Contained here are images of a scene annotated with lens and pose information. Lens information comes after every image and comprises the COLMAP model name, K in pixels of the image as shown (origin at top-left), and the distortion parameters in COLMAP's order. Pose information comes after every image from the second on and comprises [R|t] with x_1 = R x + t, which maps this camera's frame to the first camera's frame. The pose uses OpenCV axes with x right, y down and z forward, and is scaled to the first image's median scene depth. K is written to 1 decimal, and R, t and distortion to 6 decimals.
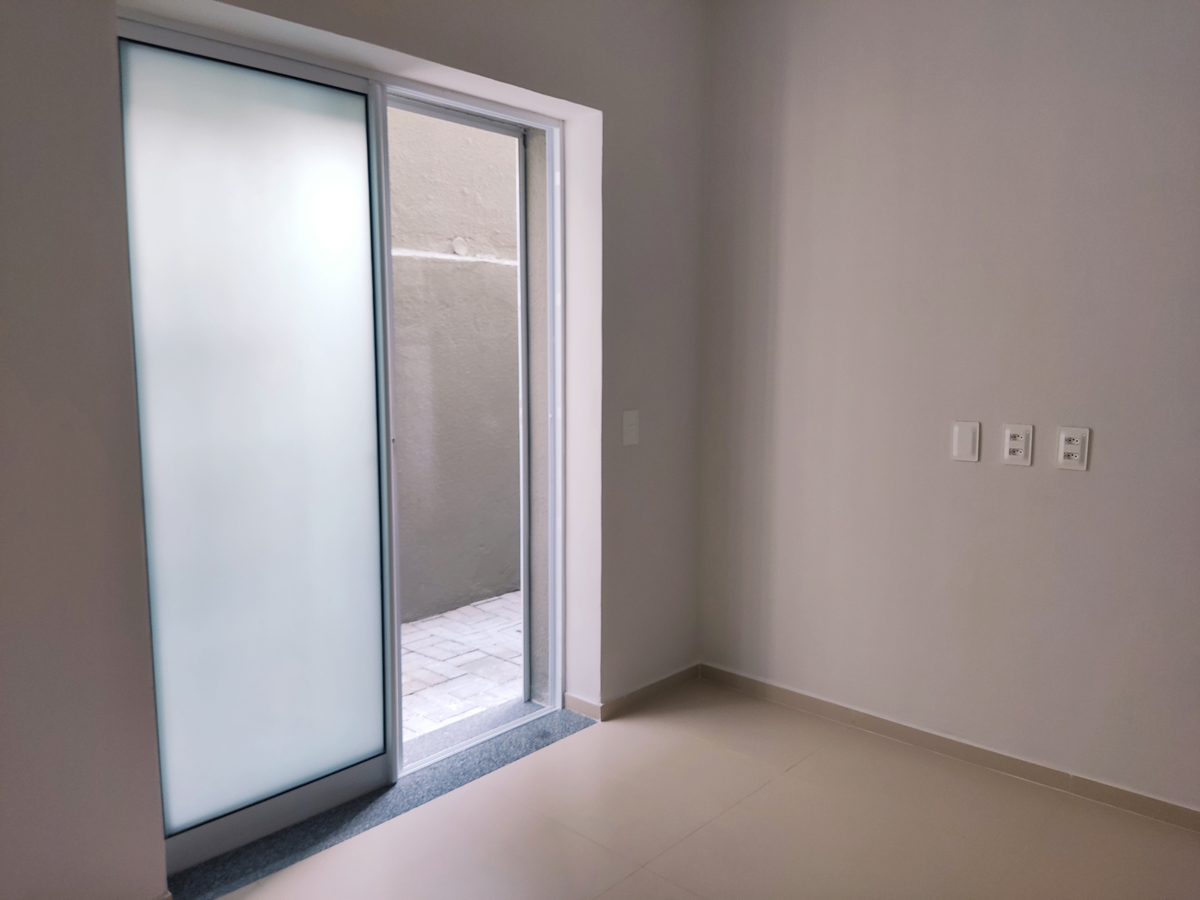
lens RADIAL K [[888.0, 0, 604.5], [0, 888.0, 451.2], [0, 0, 1]] dist [0.120040, -0.174221]
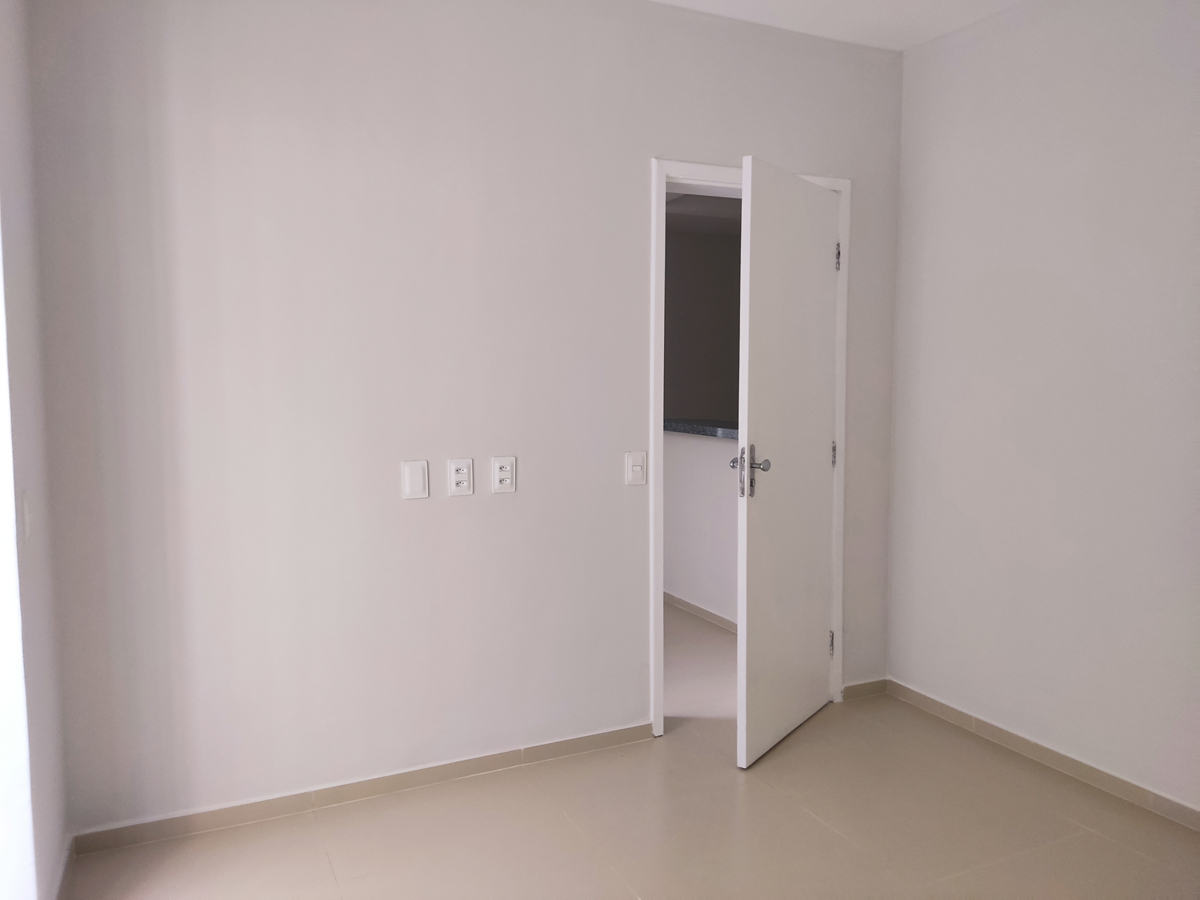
lens RADIAL K [[888.0, 0, 604.5], [0, 888.0, 451.2], [0, 0, 1]] dist [0.120040, -0.174221]
pose [[0.381590, -0.072782, 0.921462, -0.485369], [0.117980, 0.992576, 0.029542, -0.049922], [-0.916771, 0.097441, 0.387344, 0.396858]]
